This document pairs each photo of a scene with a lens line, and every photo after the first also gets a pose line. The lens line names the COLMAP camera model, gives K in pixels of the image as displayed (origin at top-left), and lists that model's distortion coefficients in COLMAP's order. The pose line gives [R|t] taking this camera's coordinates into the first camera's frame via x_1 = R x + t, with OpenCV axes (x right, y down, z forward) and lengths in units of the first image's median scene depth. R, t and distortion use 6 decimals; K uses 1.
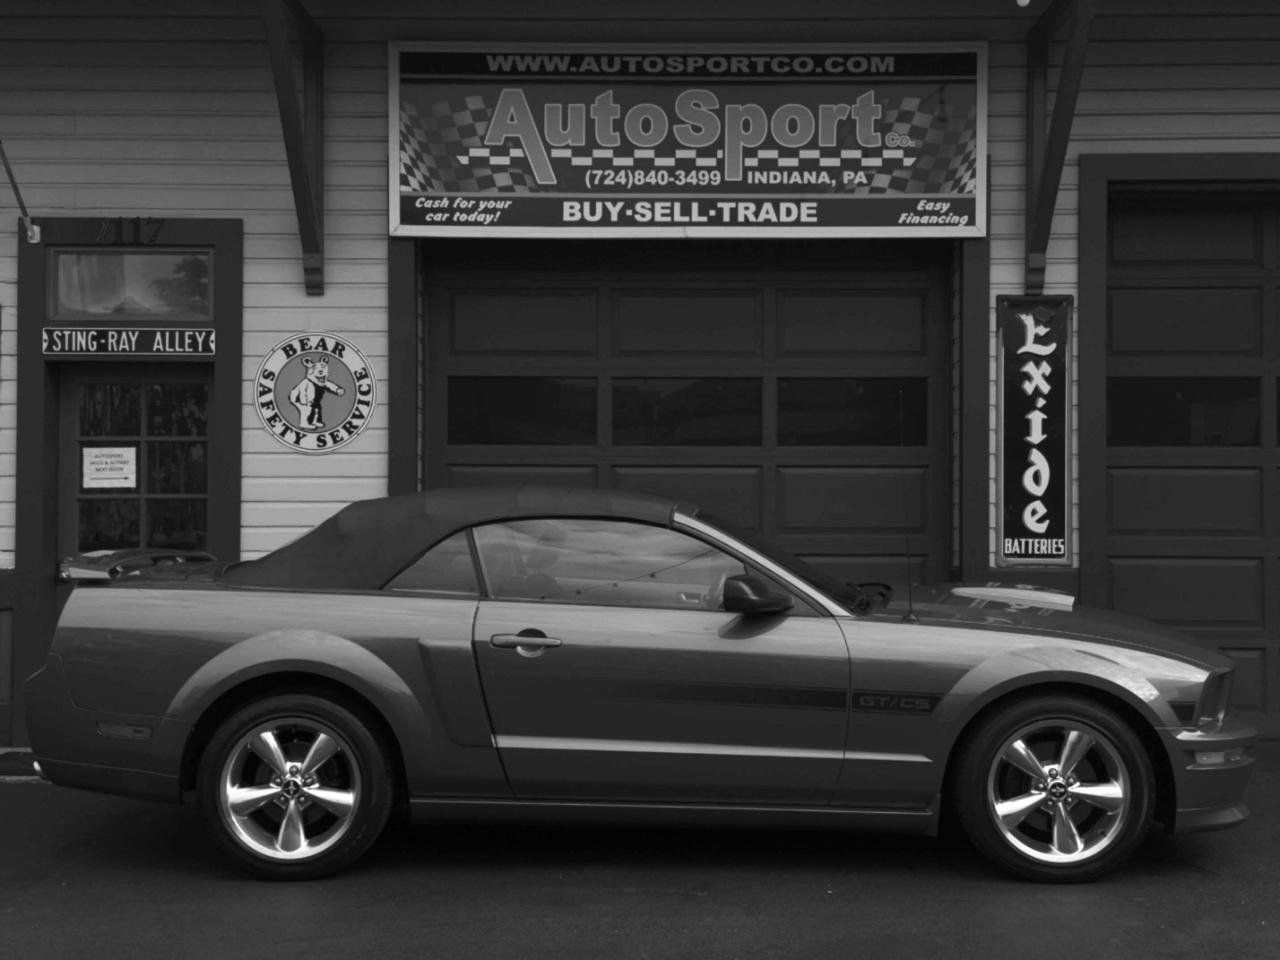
lens RADIAL K [[1631.7, 0, 642.1], [0, 1631.7, 479.9], [0, 0, 1]] dist [0.177625, -0.348848]
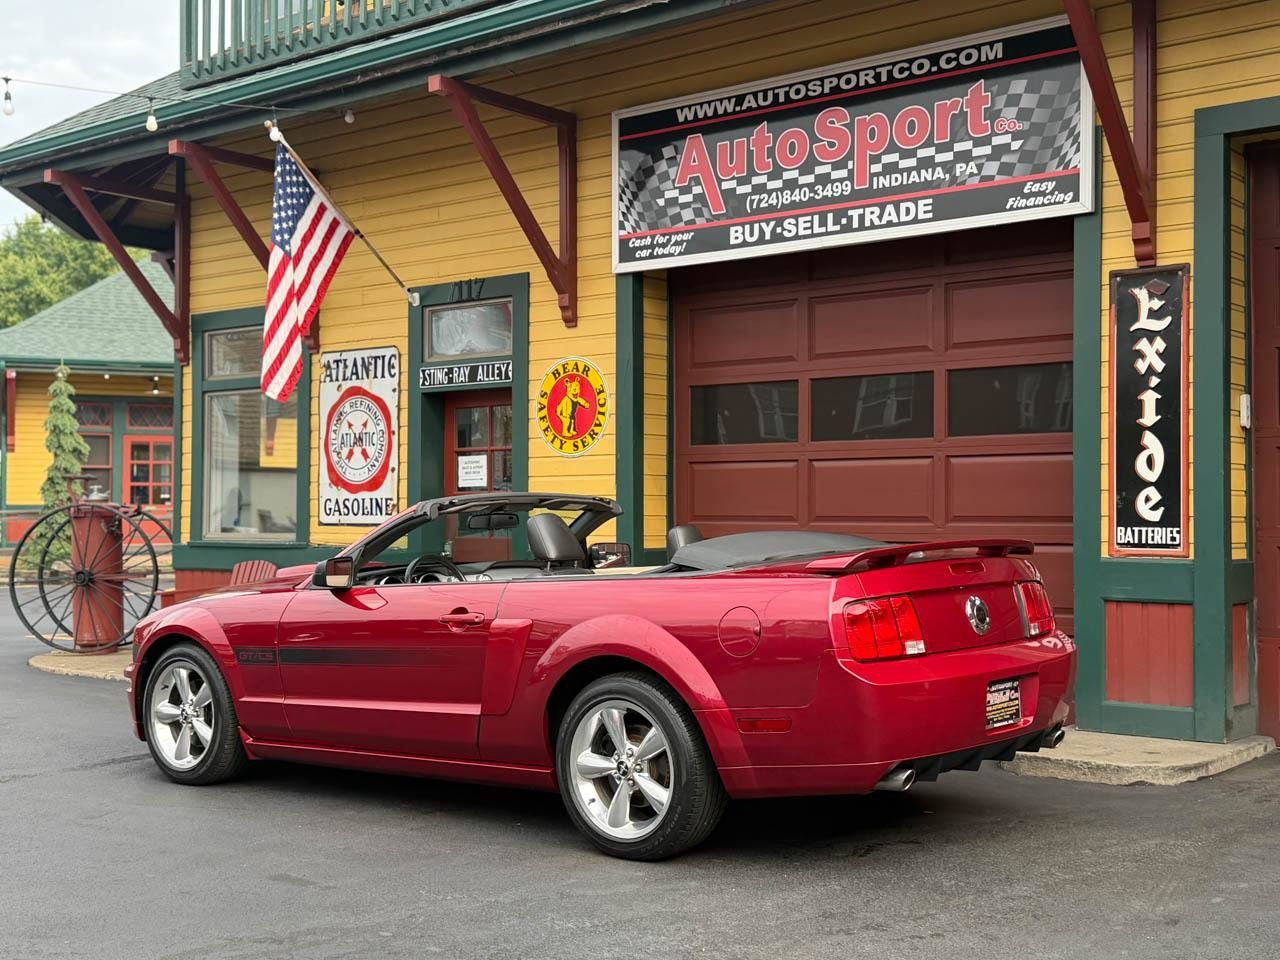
lens RADIAL K [[1573.4, 0, 641.1], [0, 1573.4, 478.8], [0, 0, 1]] dist [0.180135, -0.354024]
pose [[0.781547, -0.017112, -0.623612, 0.578807], [0.018194, 0.999824, -0.004634, 0.007072], [0.623581, -0.007724, 0.781720, 0.110772]]
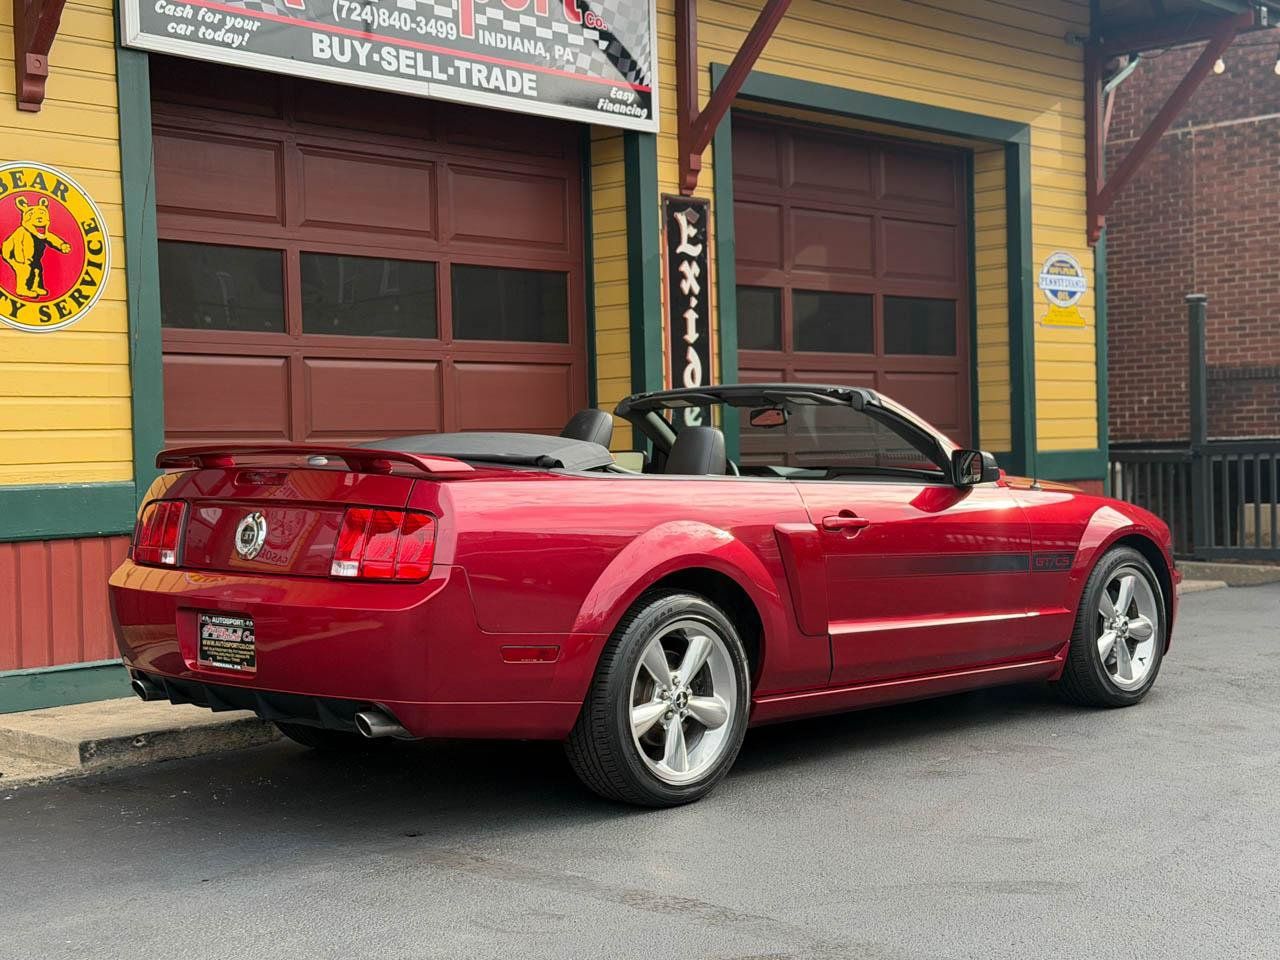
lens RADIAL K [[1883.7, 0, 635.9], [0, 1883.7, 483.9], [0, 0, 1]] dist [0.166726, -0.296443]
pose [[0.681909, -0.031094, 0.730775, -0.643743], [0.007671, 0.999345, 0.035364, 0.024116], [-0.731396, -0.018509, 0.681701, 0.224508]]
